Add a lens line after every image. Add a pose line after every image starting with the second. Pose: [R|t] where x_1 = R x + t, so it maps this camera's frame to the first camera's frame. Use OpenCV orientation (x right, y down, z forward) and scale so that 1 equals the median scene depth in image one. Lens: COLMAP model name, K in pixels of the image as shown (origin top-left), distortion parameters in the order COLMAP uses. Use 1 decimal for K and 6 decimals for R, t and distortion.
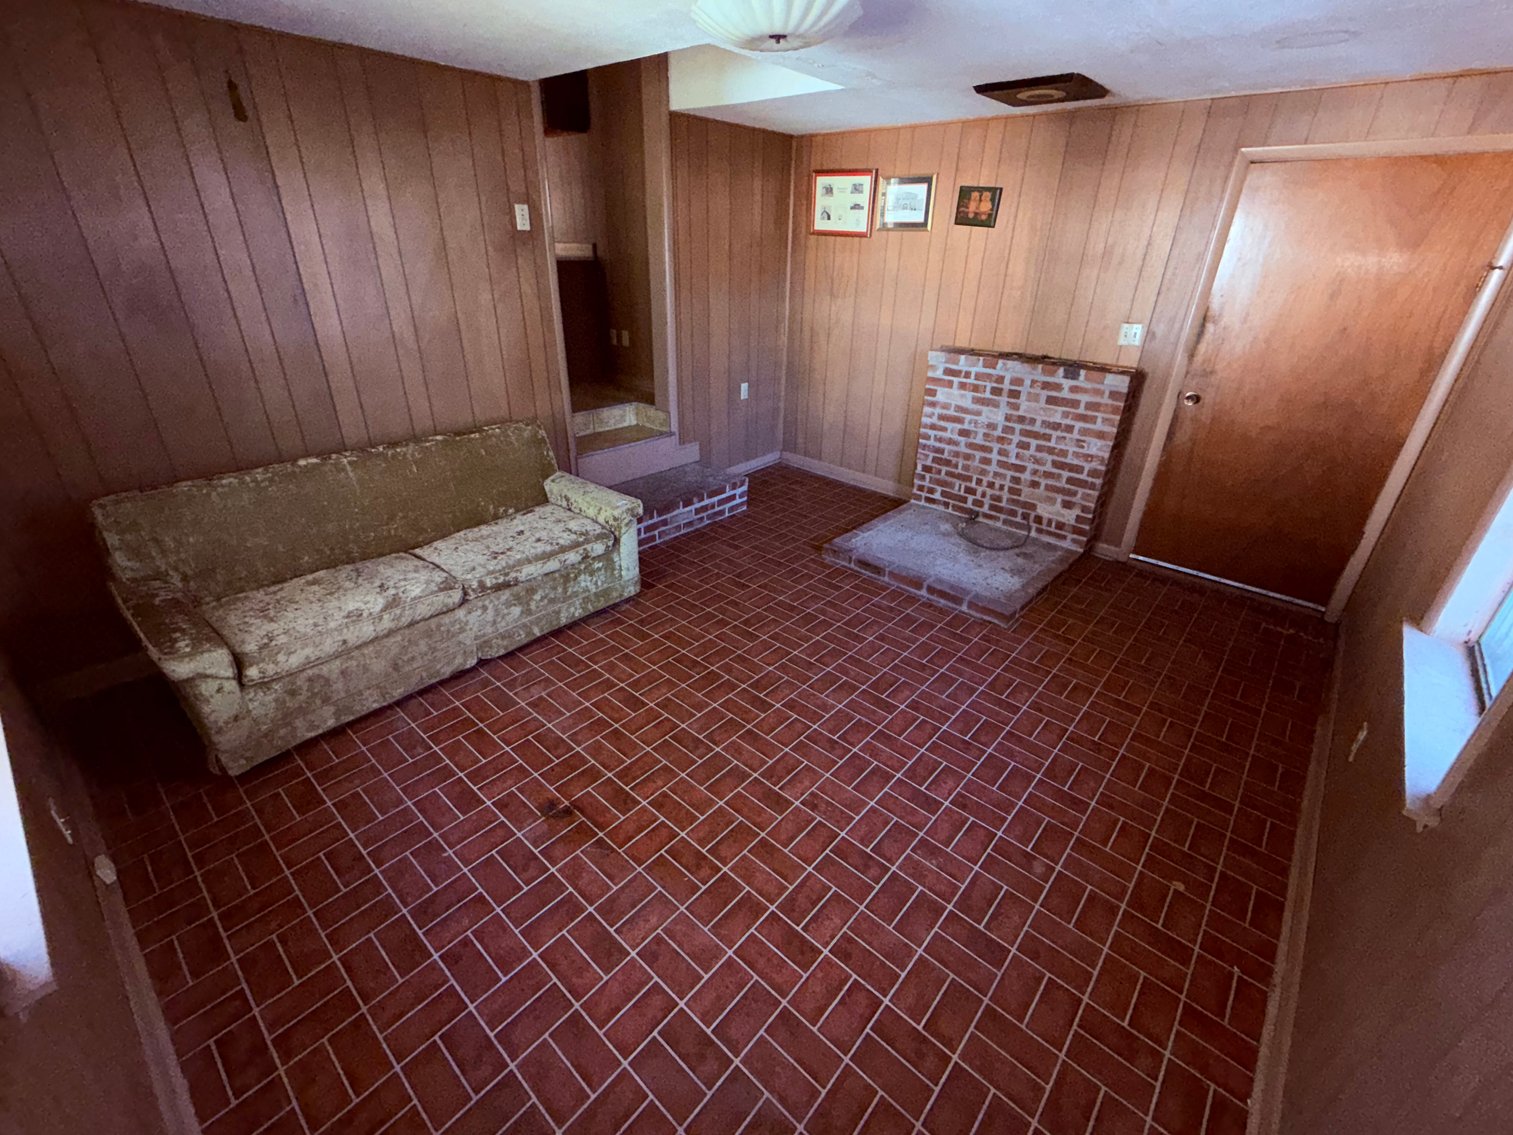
lens RADIAL K [[649.9, 0, 756.1], [0, 649.9, 566.2], [0, 0, 1]] dist [0.000277, -0.000044]
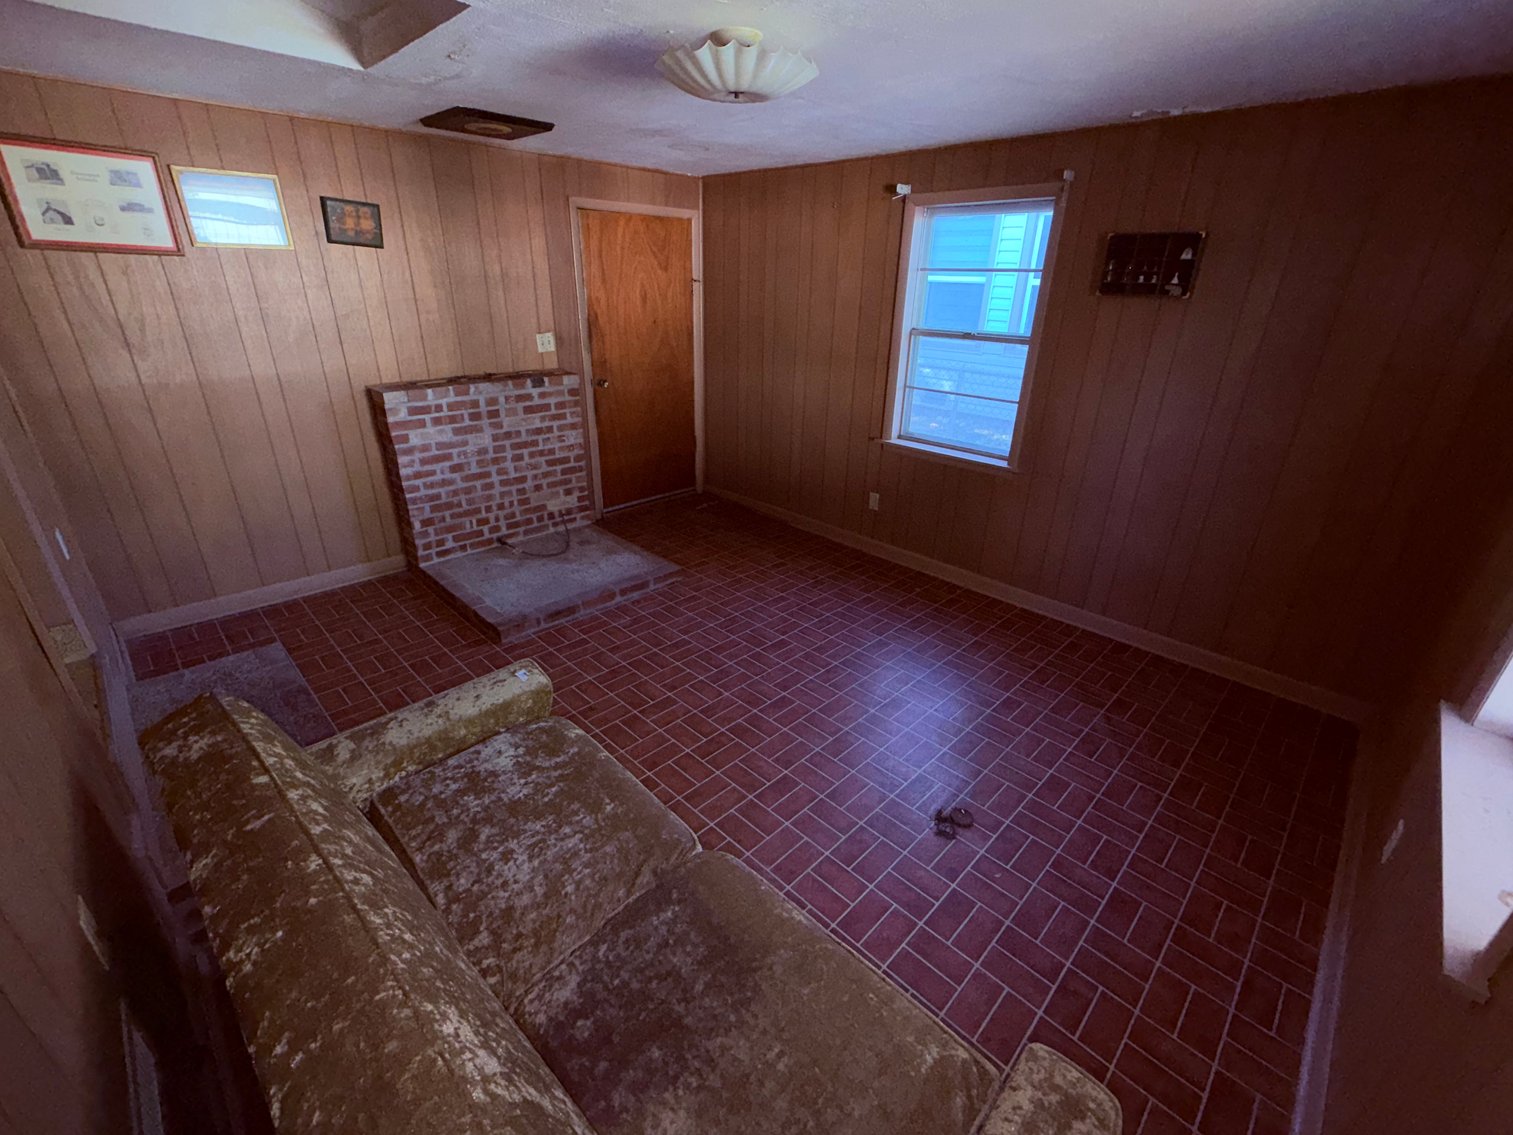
lens RADIAL K [[649.9, 0, 755.9], [0, 649.9, 567.7], [0, 0, 1]] dist [0.000277, -0.000044]
pose [[0.059397, -0.429730, 0.901002, -0.577744], [0.426157, 0.827128, 0.366402, -0.256571], [-0.902697, 0.362205, 0.232261, 0.469729]]
